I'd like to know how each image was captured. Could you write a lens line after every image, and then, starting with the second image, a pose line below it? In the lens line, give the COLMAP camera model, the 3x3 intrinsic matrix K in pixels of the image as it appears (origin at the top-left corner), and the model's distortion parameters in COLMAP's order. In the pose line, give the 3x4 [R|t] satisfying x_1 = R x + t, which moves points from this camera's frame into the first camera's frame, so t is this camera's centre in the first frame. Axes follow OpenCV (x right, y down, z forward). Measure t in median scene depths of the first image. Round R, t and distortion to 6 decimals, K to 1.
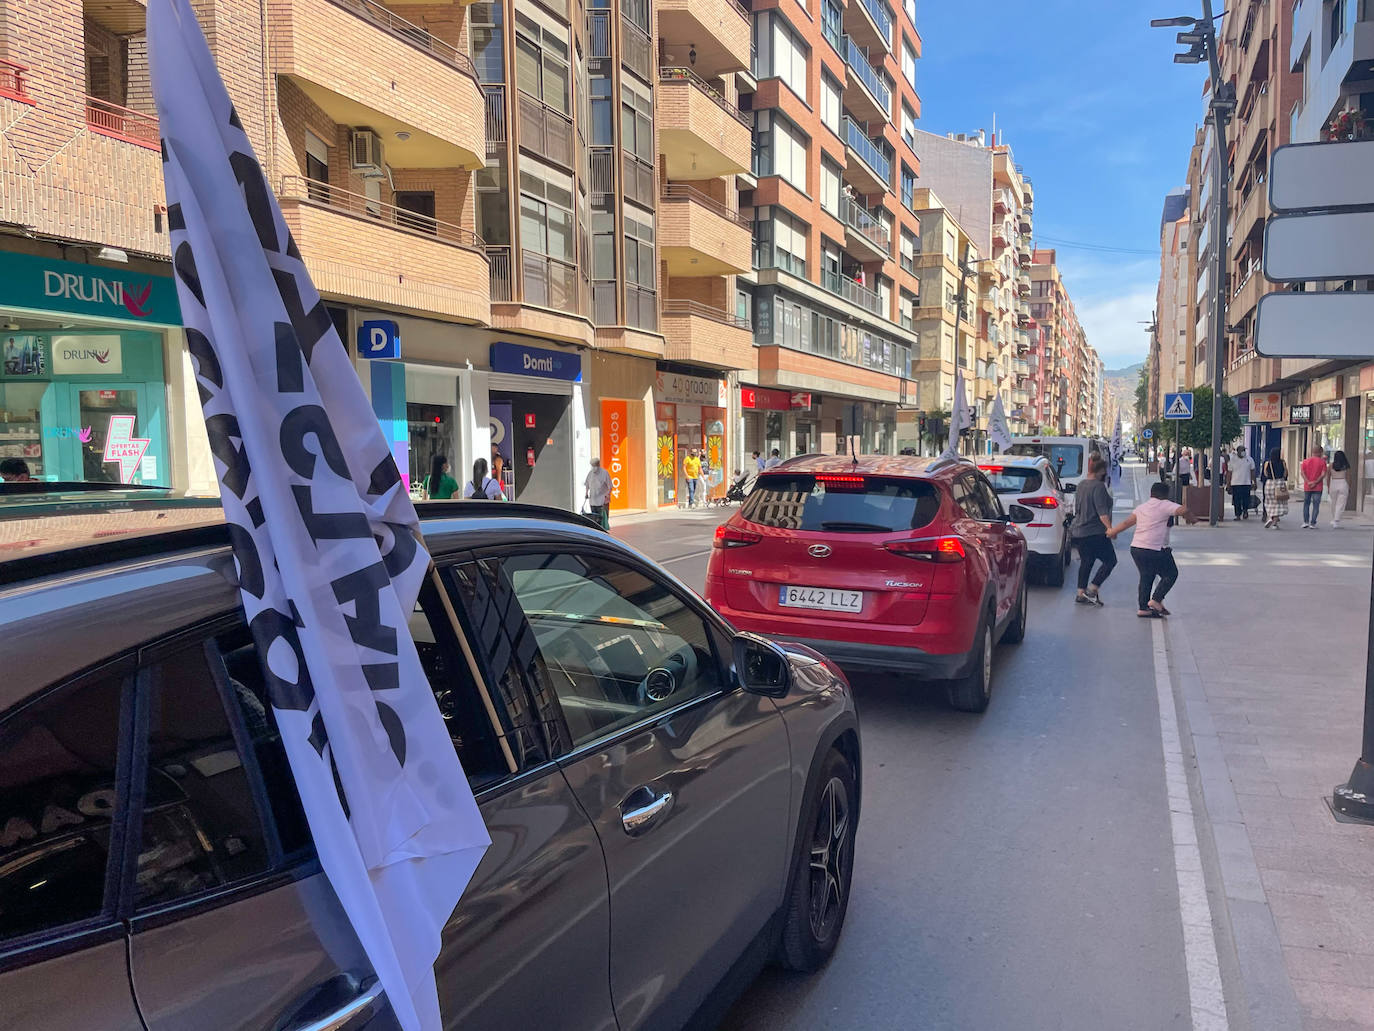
lens RADIAL K [[1050.0, 0, 682.4], [0, 1050.0, 509.7], [0, 0, 1]] dist [0.046930, -0.002715]
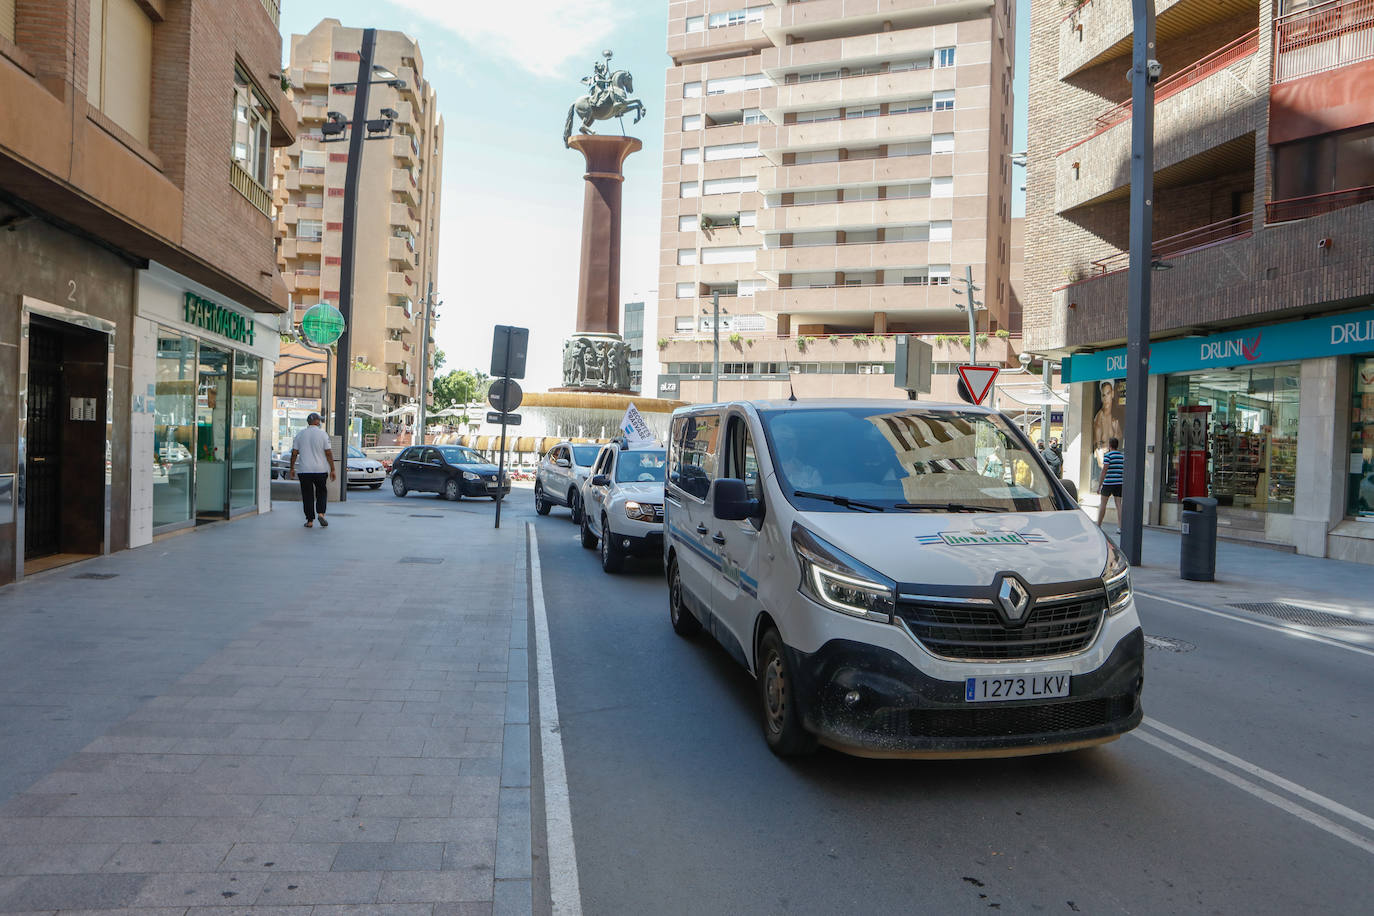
lens RADIAL K [[966.1, 0, 694.0], [0, 966.1, 457.2], [0, 0, 1]] dist [-0.106690, 0.085576]
pose [[-0.836473, -0.003593, -0.547997, 0.294918], [-0.050218, 0.996274, 0.070121, -0.039677], [0.545703, 0.086173, -0.833536, 0.623721]]
